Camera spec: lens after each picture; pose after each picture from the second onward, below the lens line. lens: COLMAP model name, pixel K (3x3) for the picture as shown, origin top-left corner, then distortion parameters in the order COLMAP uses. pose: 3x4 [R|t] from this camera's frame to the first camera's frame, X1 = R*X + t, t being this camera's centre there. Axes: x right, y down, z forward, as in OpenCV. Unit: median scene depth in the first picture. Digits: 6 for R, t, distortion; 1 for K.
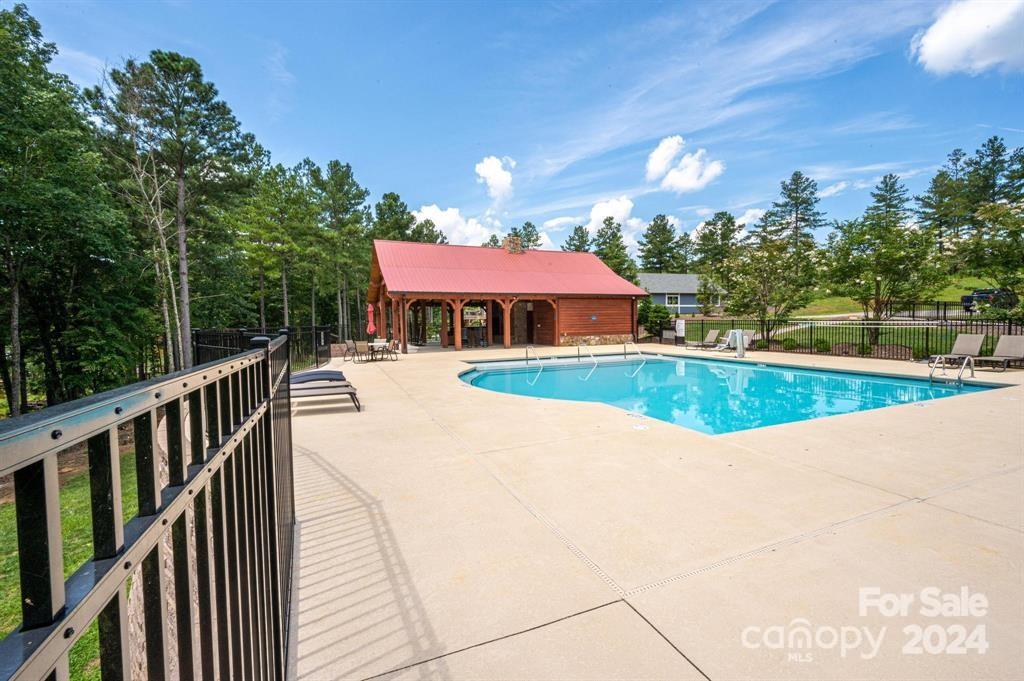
lens RADIAL K [[420.1, 0, 510.3], [0, 420.1, 336.2], [0, 0, 1]] dist [0.000734, 0.000021]
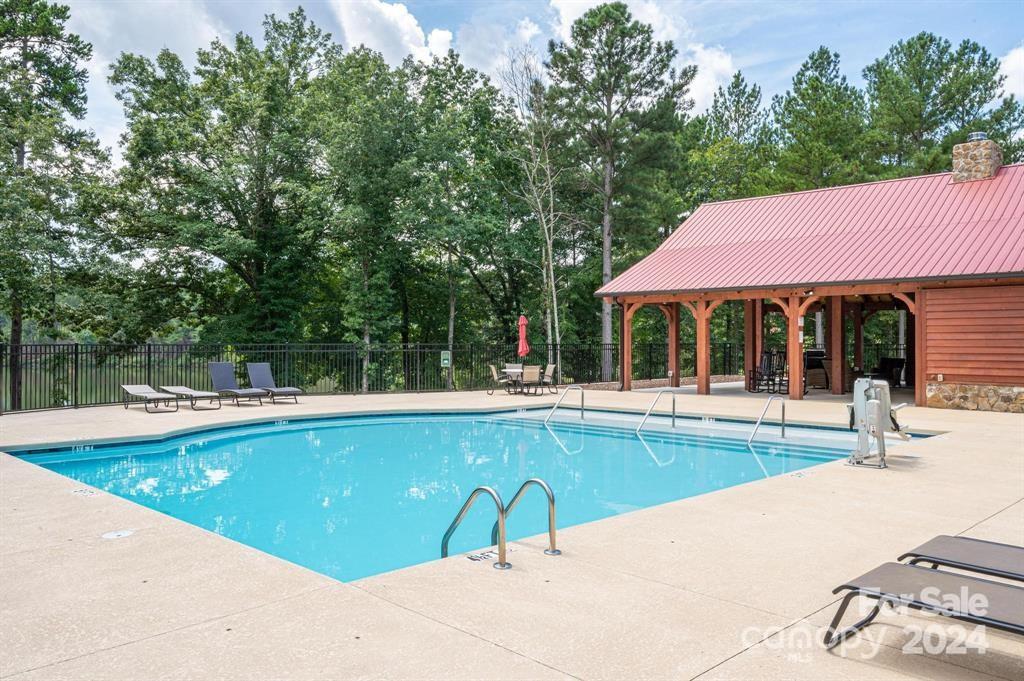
lens RADIAL K [[788.0, 0, 512.0], [0, 788.0, 340.5], [0, 0, 1]] dist [0.000306, 0.000030]
pose [[0.389706, 0.015628, -0.920807, 0.453373], [-0.040150, 0.999194, -0.000034, -0.016061], [0.920064, 0.036983, 0.390019, 0.226830]]
